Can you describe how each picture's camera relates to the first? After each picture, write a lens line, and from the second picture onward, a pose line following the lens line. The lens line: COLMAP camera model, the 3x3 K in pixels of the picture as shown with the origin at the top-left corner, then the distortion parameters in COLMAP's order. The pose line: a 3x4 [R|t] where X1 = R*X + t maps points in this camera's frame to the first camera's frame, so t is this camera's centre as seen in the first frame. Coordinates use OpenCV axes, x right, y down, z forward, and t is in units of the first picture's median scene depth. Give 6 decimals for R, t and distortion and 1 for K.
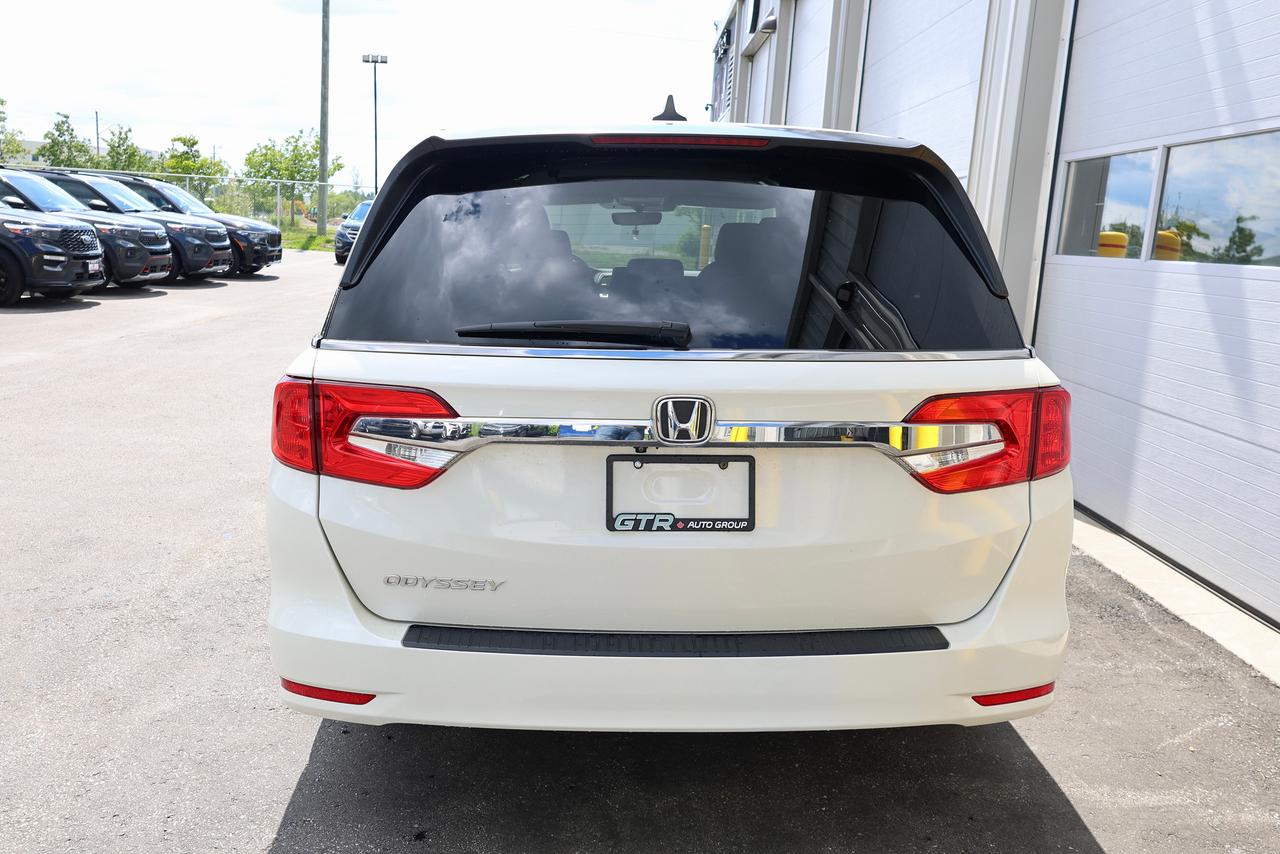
lens RADIAL K [[1122.4, 0, 639.1], [0, 1122.4, 427.2], [0, 0, 1]] dist [-0.013547, -0.011611]
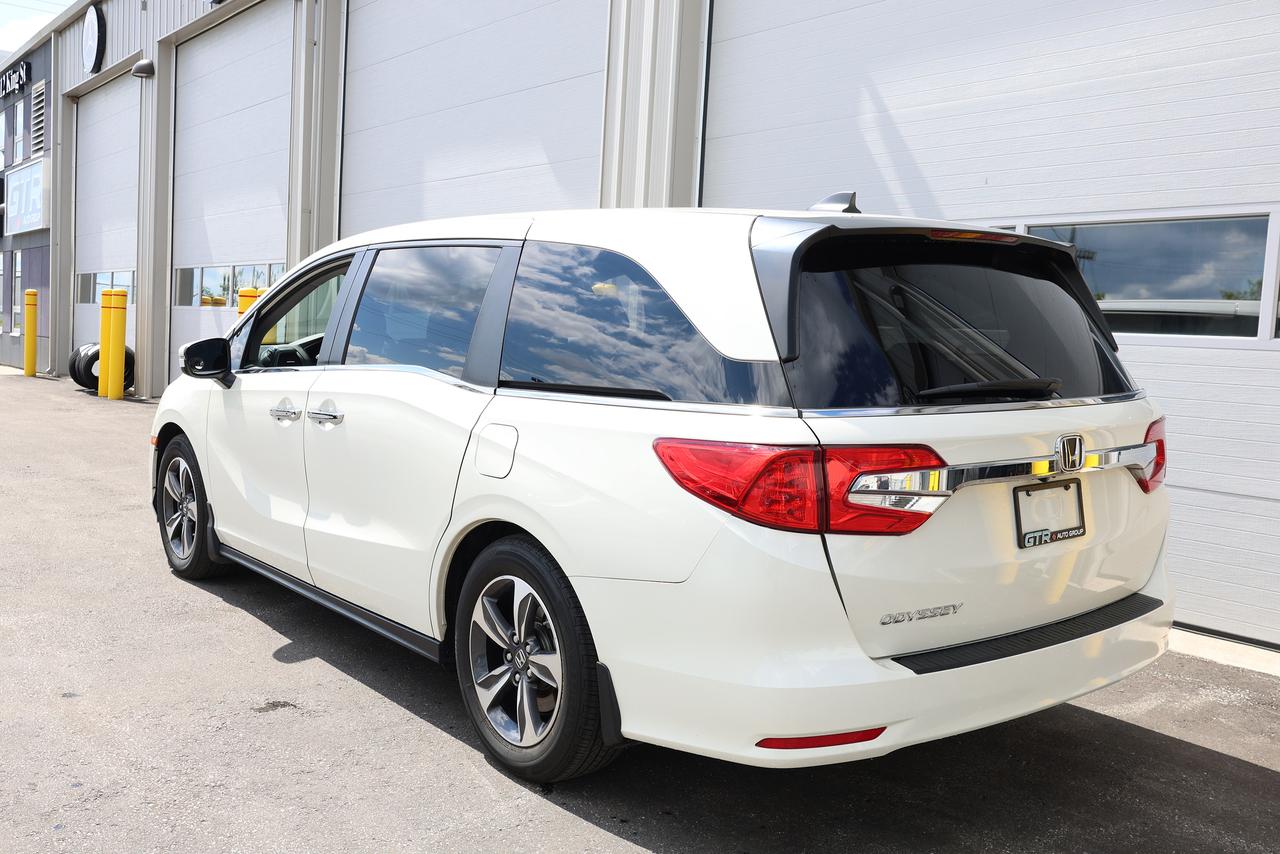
lens RADIAL K [[1206.3, 0, 640.8], [0, 1206.3, 437.8], [0, 0, 1]] dist [-0.003557, 0.000000]
pose [[0.785541, -0.067523, 0.615115, -1.153010], [0.103141, 0.994411, -0.022558, -0.042049], [-0.610154, 0.081164, 0.788115, 0.192490]]
